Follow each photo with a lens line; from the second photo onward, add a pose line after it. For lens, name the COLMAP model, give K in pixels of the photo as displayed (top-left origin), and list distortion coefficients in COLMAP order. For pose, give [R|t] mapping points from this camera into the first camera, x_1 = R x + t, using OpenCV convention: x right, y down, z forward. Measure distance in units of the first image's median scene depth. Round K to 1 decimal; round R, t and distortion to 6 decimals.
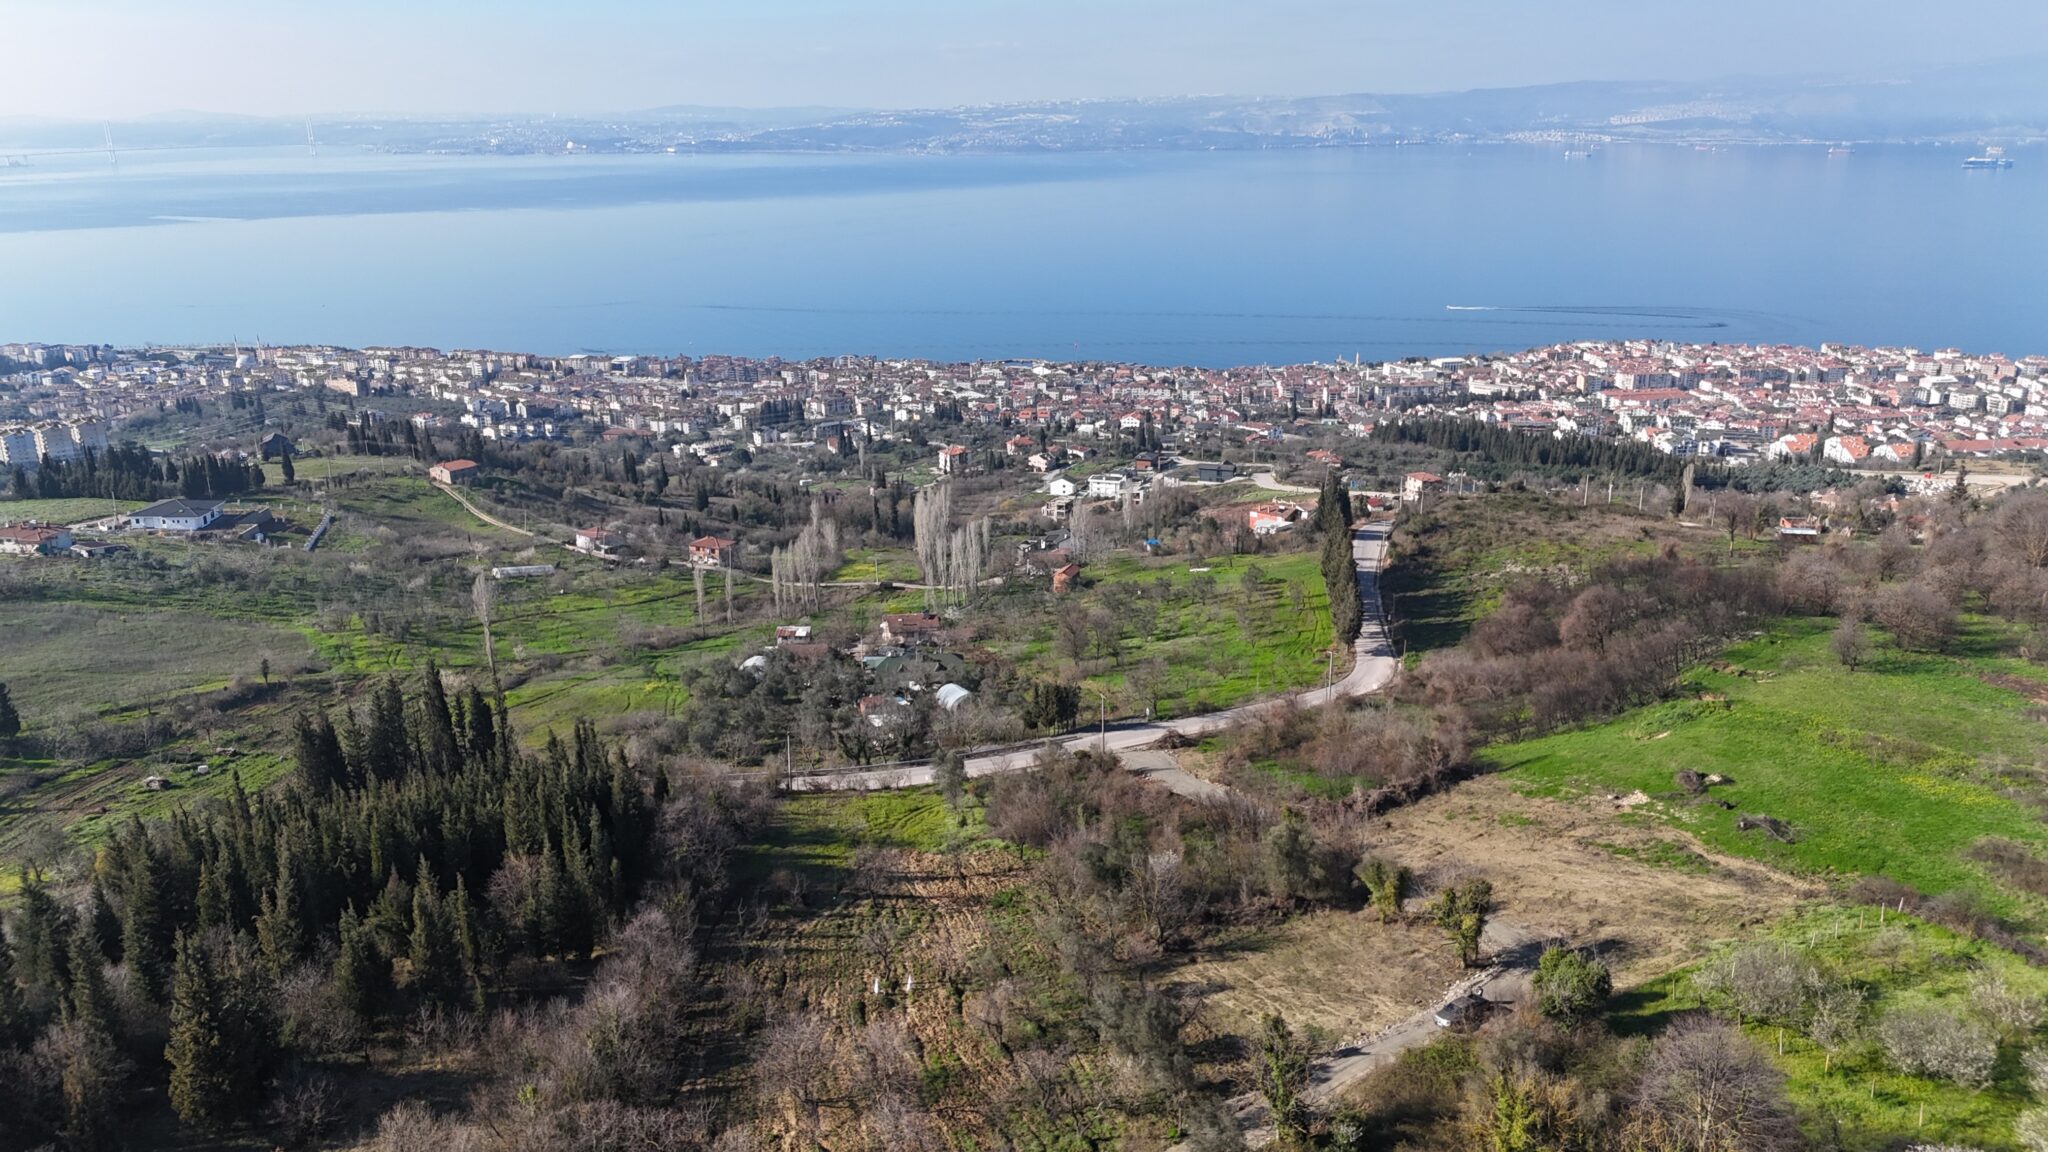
lens RADIAL K [[1498.2, 0, 1027.1], [0, 1498.2, 580.4], [0, 0, 1]] dist [0.080299, -0.072933]
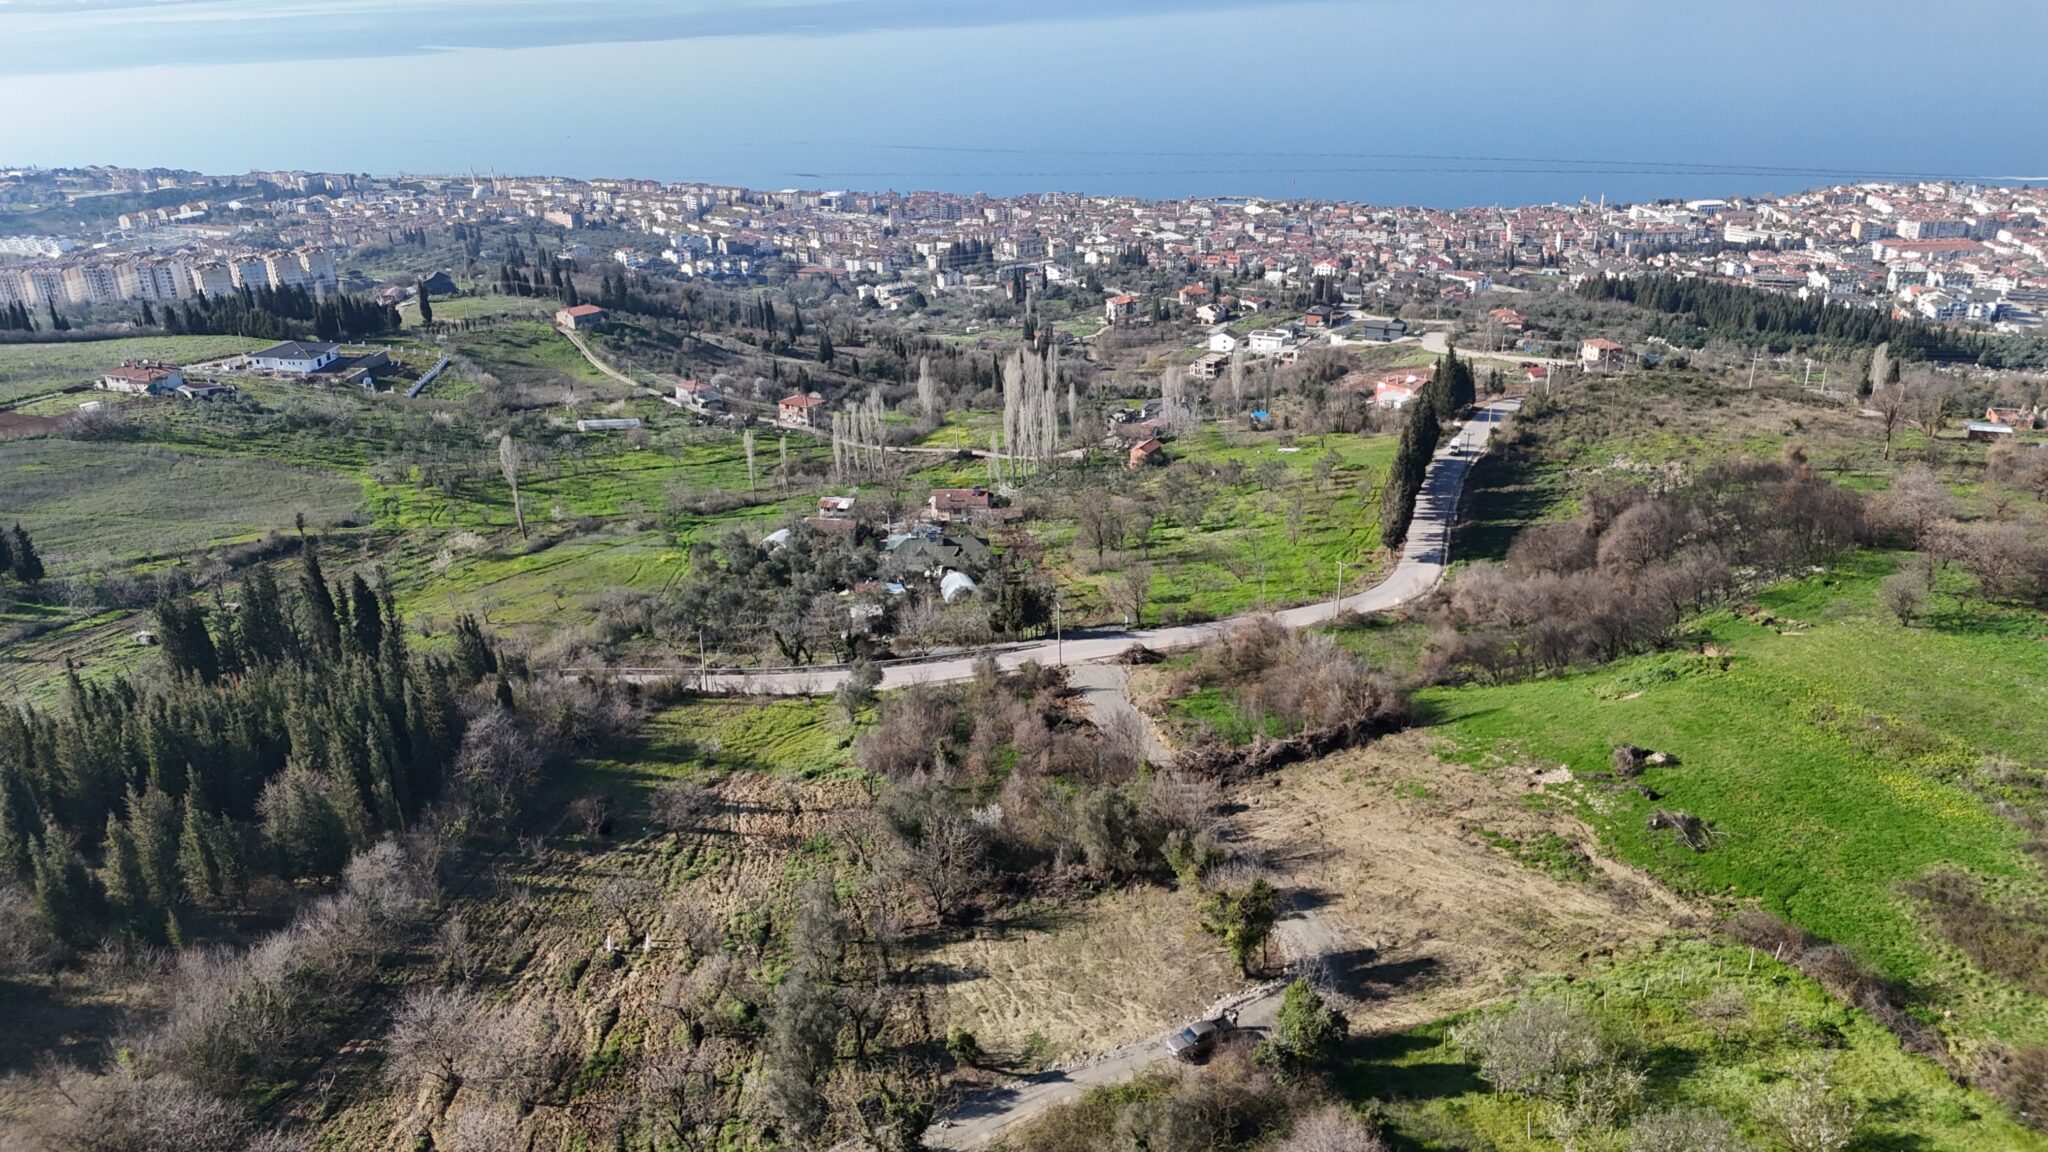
lens RADIAL K [[1498.2, 0, 1027.1], [0, 1498.2, 580.4], [0, 0, 1]] dist [0.080299, -0.072933]
pose [[0.987866, 0.049492, -0.147214, 0.070460], [-0.033730, 0.993611, 0.107705, -0.015454], [0.151604, -0.101432, 0.983223, 0.037038]]
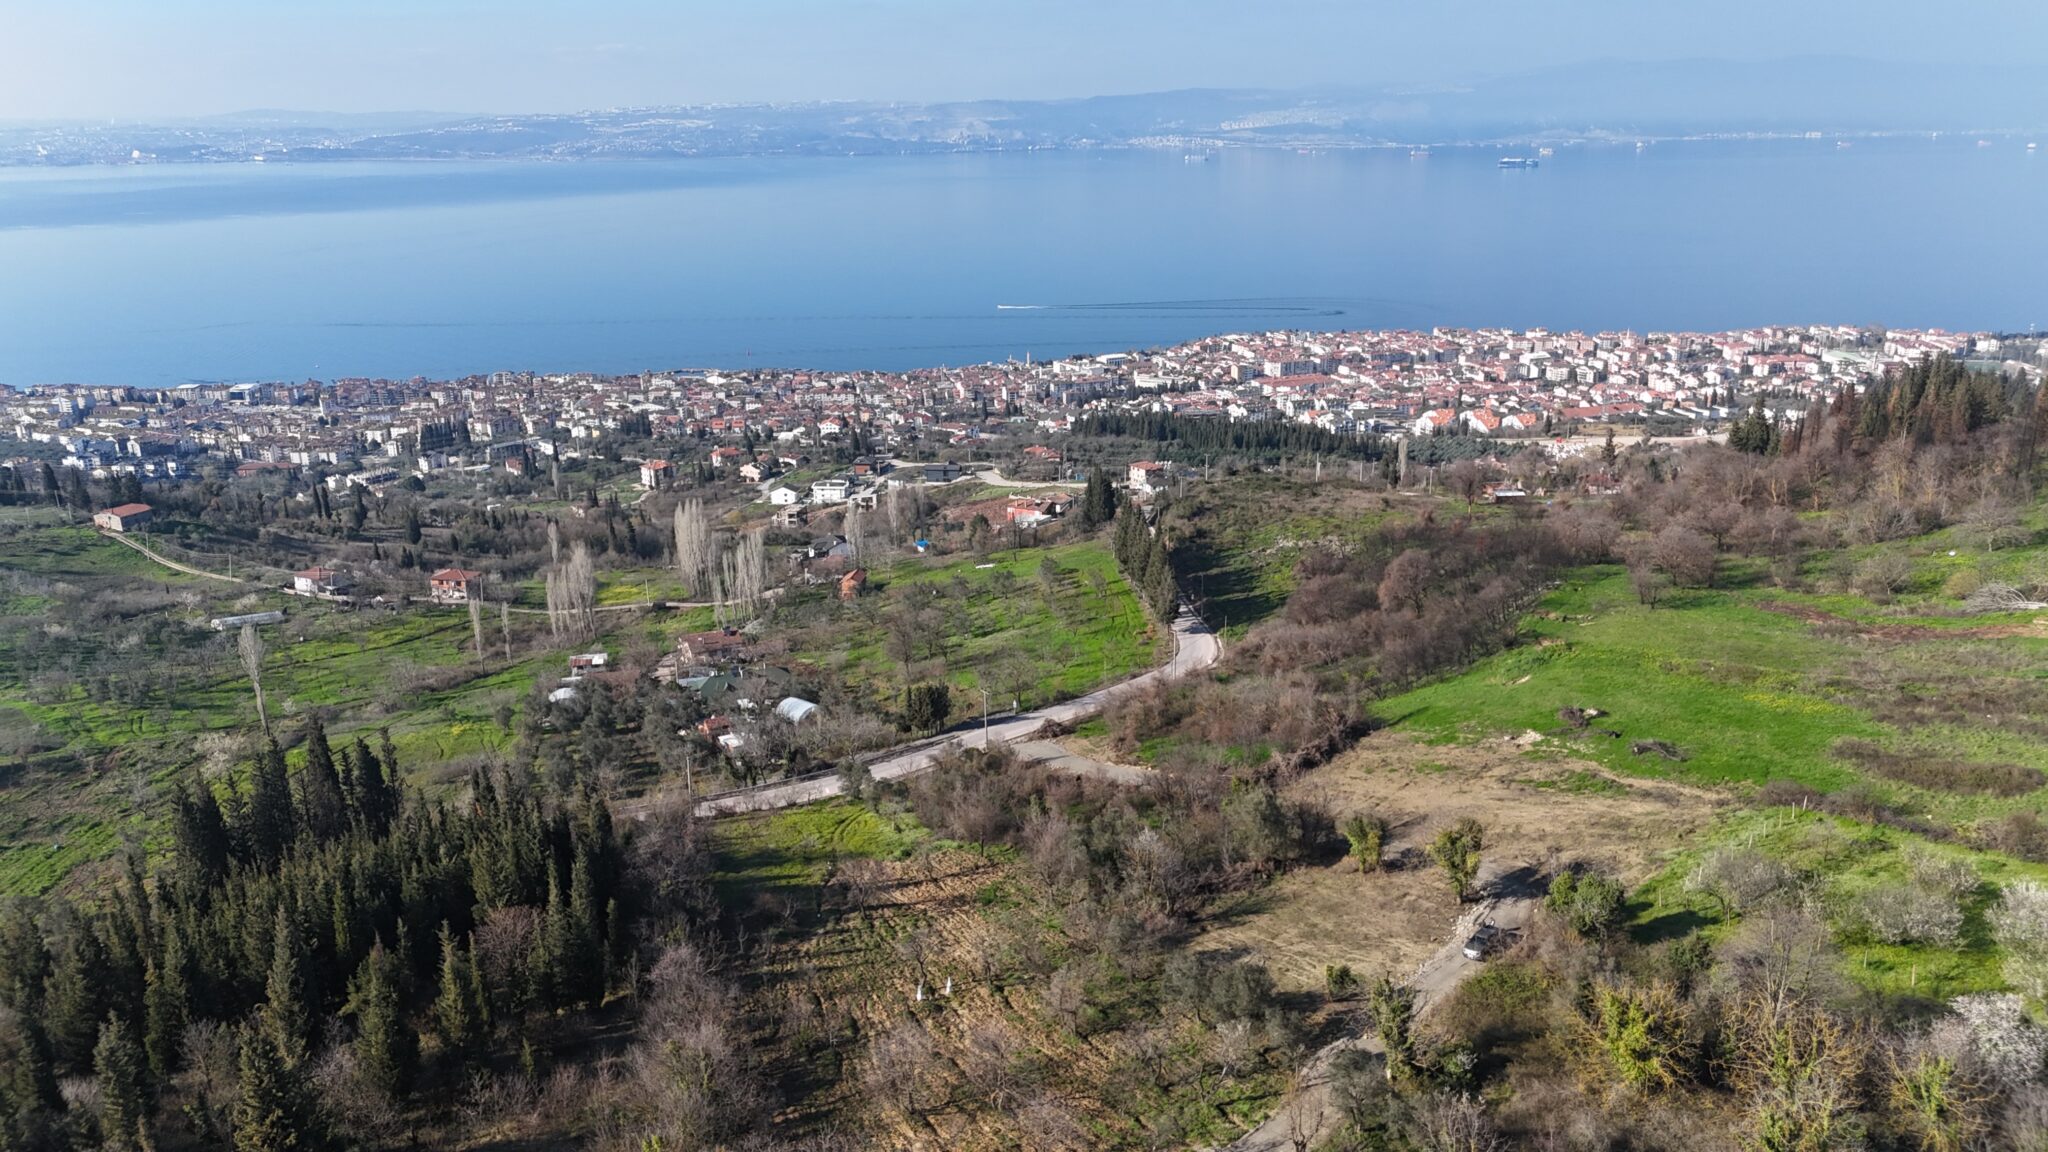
lens RADIAL K [[1498.2, 0, 1027.1], [0, 1498.2, 580.4], [0, 0, 1]] dist [0.080299, -0.072933]
pose [[0.973228, -0.072474, 0.218117, -0.057235], [0.073178, 0.997307, 0.004860, -0.000240], [-0.217882, 0.011231, 0.975910, 0.003963]]
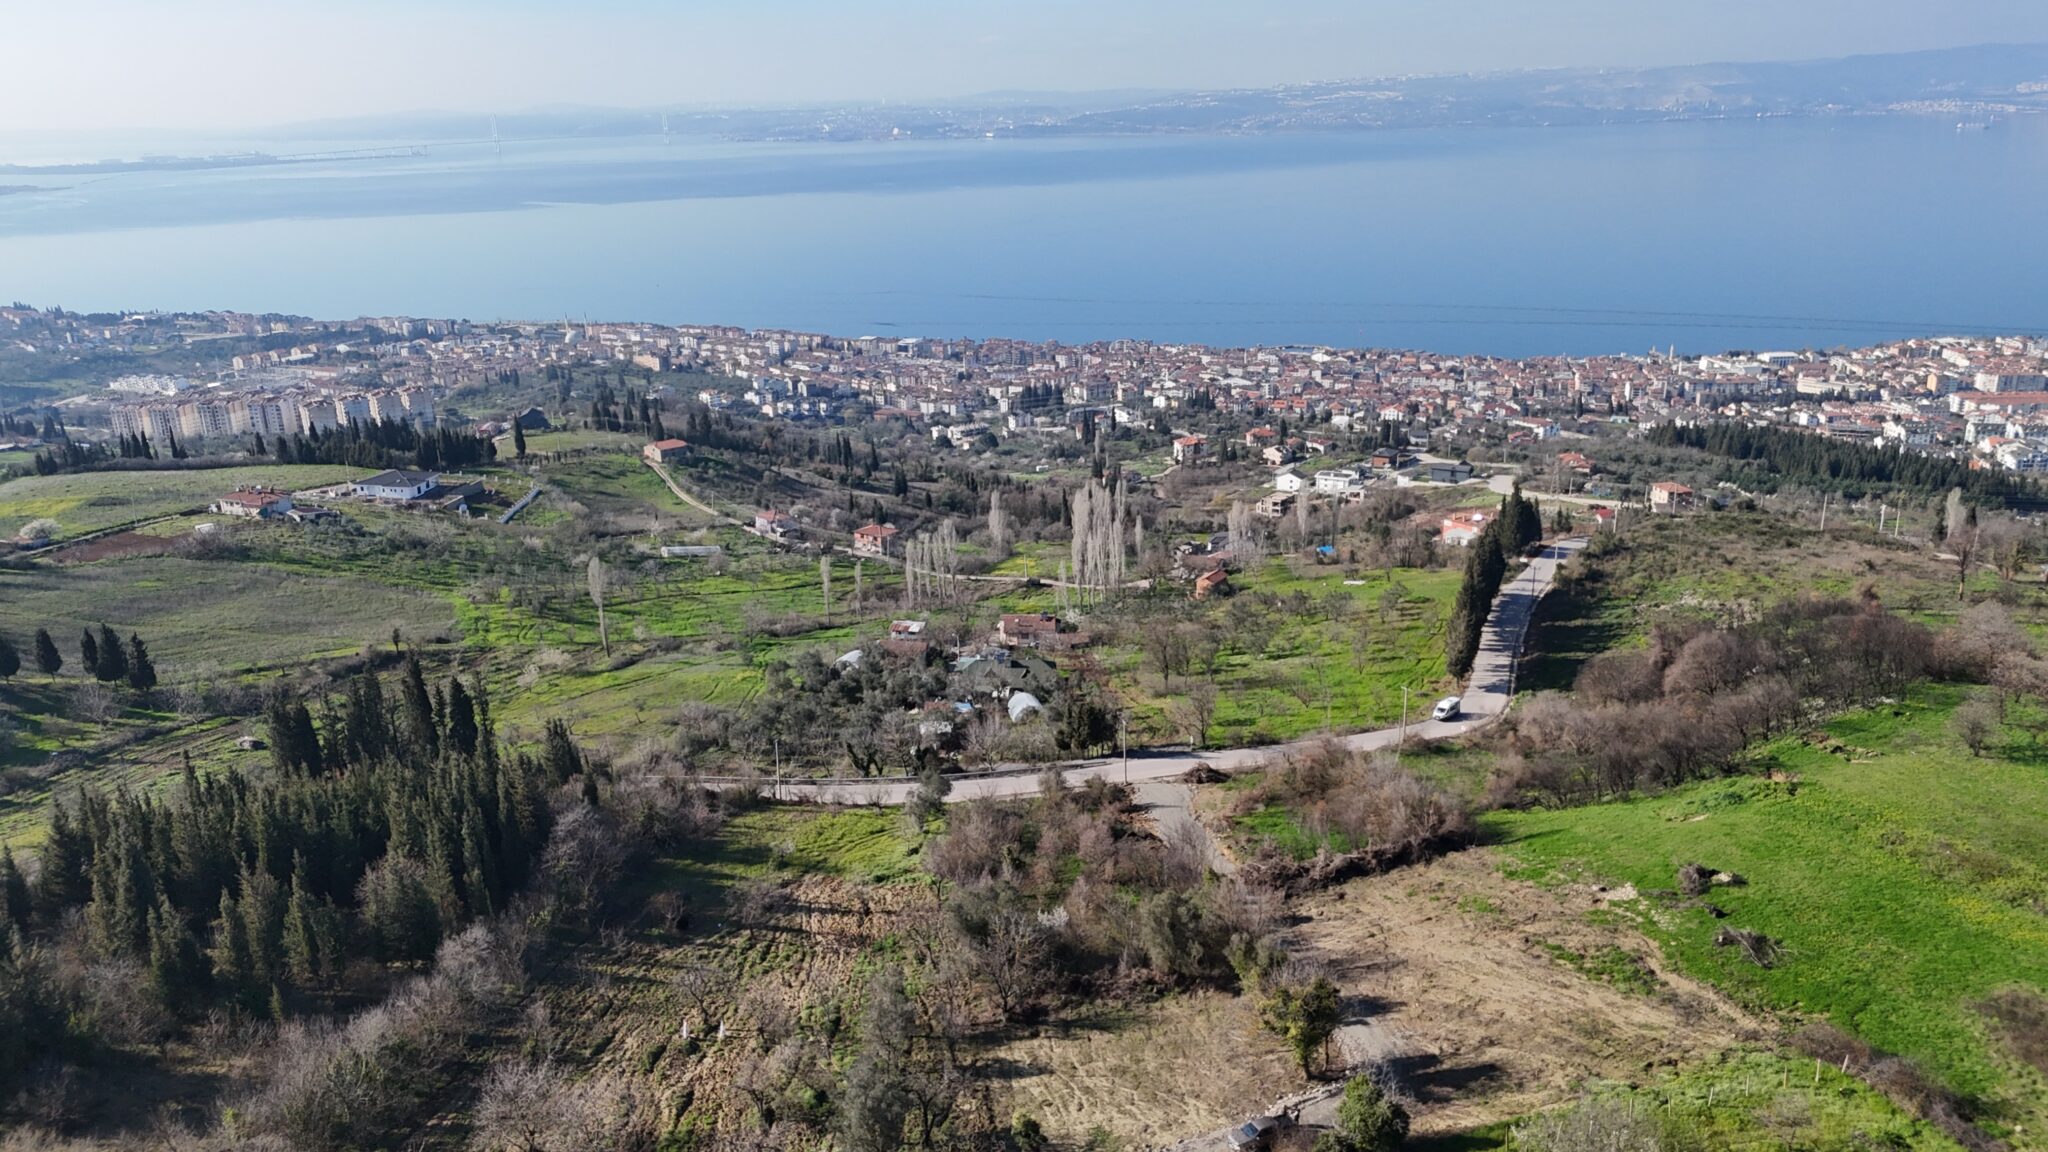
lens RADIAL K [[1498.2, 0, 1027.1], [0, 1498.2, 580.4], [0, 0, 1]] dist [0.080299, -0.072933]
pose [[0.979557, 0.049111, -0.195078, 0.071798], [-0.046881, 0.998772, 0.016038, -0.010210], [0.195626, -0.006564, 0.980657, 0.026425]]
